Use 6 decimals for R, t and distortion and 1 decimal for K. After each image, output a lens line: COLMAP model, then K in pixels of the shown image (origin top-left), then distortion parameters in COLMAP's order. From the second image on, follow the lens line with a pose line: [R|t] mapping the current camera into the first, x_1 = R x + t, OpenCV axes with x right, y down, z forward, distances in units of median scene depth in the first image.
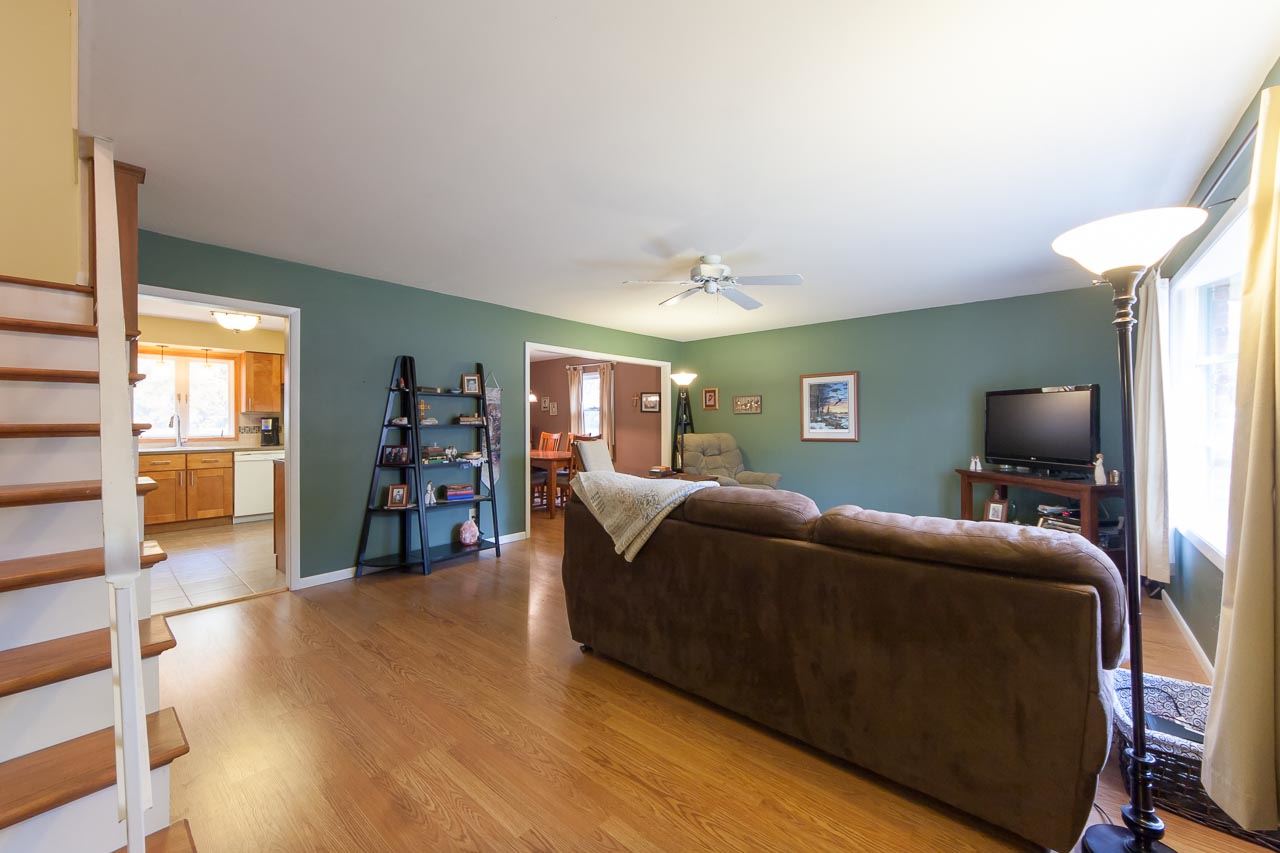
lens RADIAL K [[491.5, 0, 643.4], [0, 491.5, 422.6], [0, 0, 1]] dist [-0.000689, -0.000021]
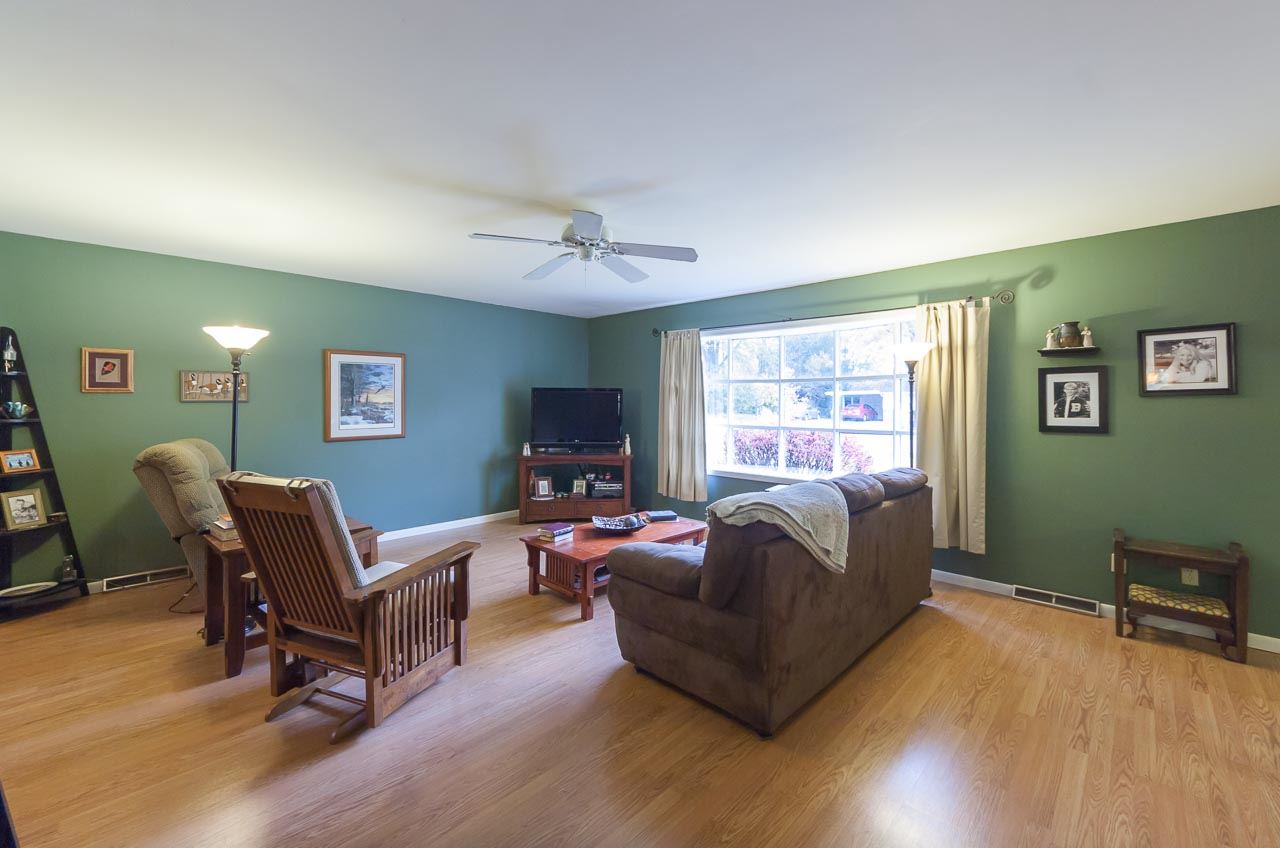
lens RADIAL K [[513.1, 0, 660.1], [0, 513.1, 400.1], [0, 0, 1]] dist [-0.000723, 0.000130]
pose [[0.051967, 0.007925, 0.998617, -0.564973], [-0.001895, 0.999967, -0.007838, -0.025929], [-0.998647, -0.001485, 0.051980, 0.694848]]
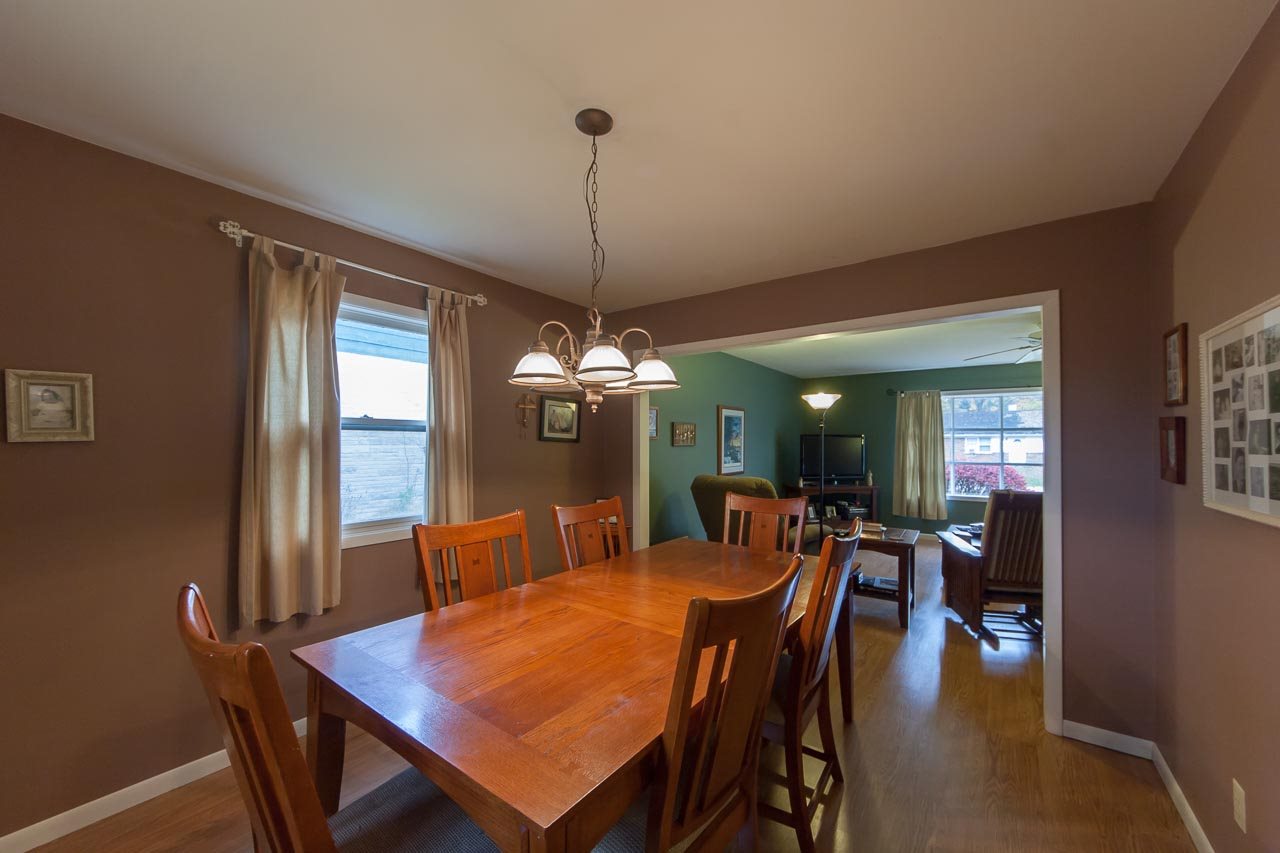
lens RADIAL K [[480.4, 0, 640.8], [0, 480.4, 444.2], [0, 0, 1]] dist [0.000380, 0.000147]
pose [[-0.059688, 0.006210, 0.998198, -0.812507], [0.001927, 0.999980, -0.006105, -0.026771], [-0.998215, 0.001559, -0.059699, 1.733451]]
